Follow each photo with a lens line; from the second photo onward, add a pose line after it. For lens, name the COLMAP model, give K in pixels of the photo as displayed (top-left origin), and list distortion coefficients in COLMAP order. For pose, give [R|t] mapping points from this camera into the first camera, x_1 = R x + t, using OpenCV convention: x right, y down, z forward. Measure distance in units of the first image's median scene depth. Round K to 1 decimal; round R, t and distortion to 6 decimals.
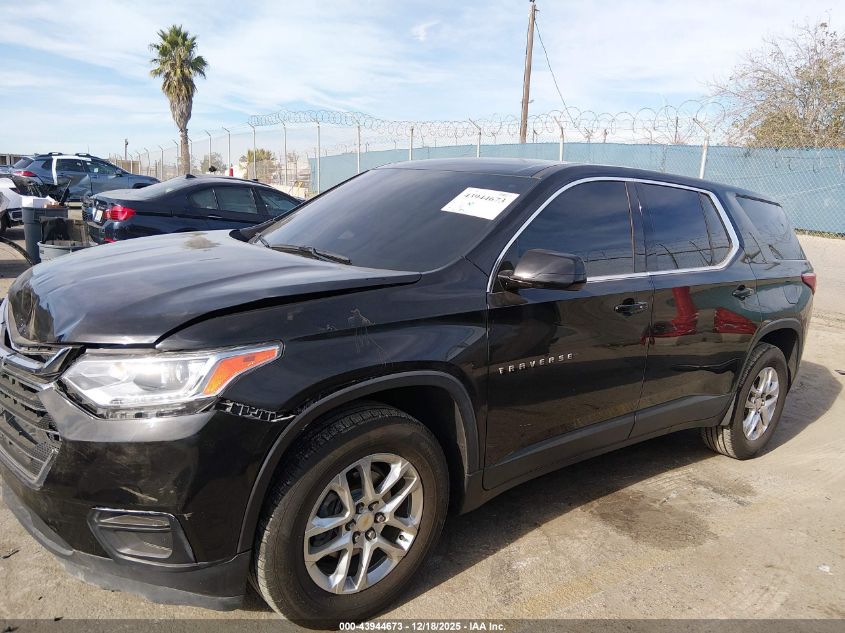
lens RADIAL K [[656.3, 0, 424.2], [0, 656.3, 308.9], [0, 0, 1]] dist [0.067063, -0.107868]
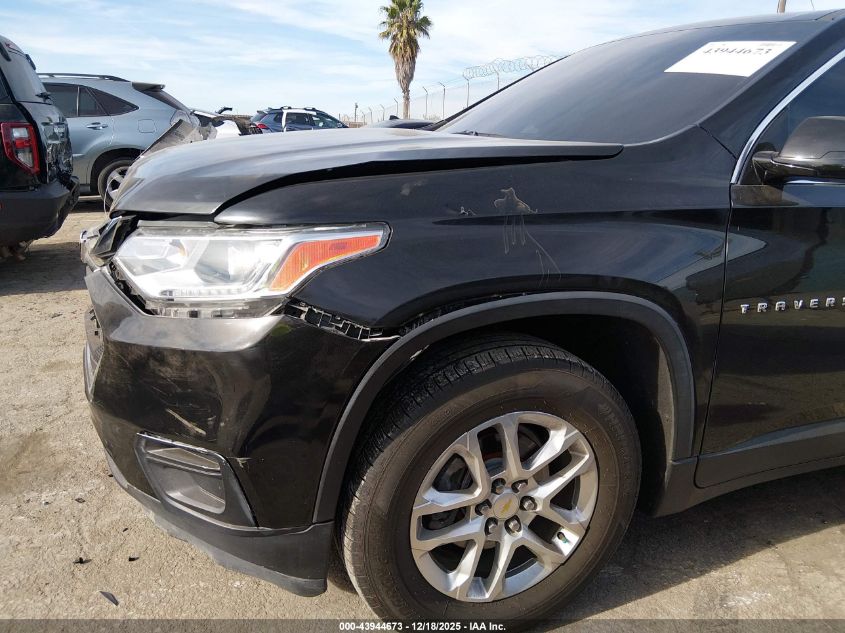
lens RADIAL K [[656.3, 0, 413.6], [0, 656.3, 318.5], [0, 0, 1]] dist [0.067063, -0.107868]
pose [[0.947005, 0.080555, -0.310954, 0.018540], [-0.057665, 0.994952, 0.082132, 0.079878], [0.316001, -0.059848, 0.946869, 0.343119]]
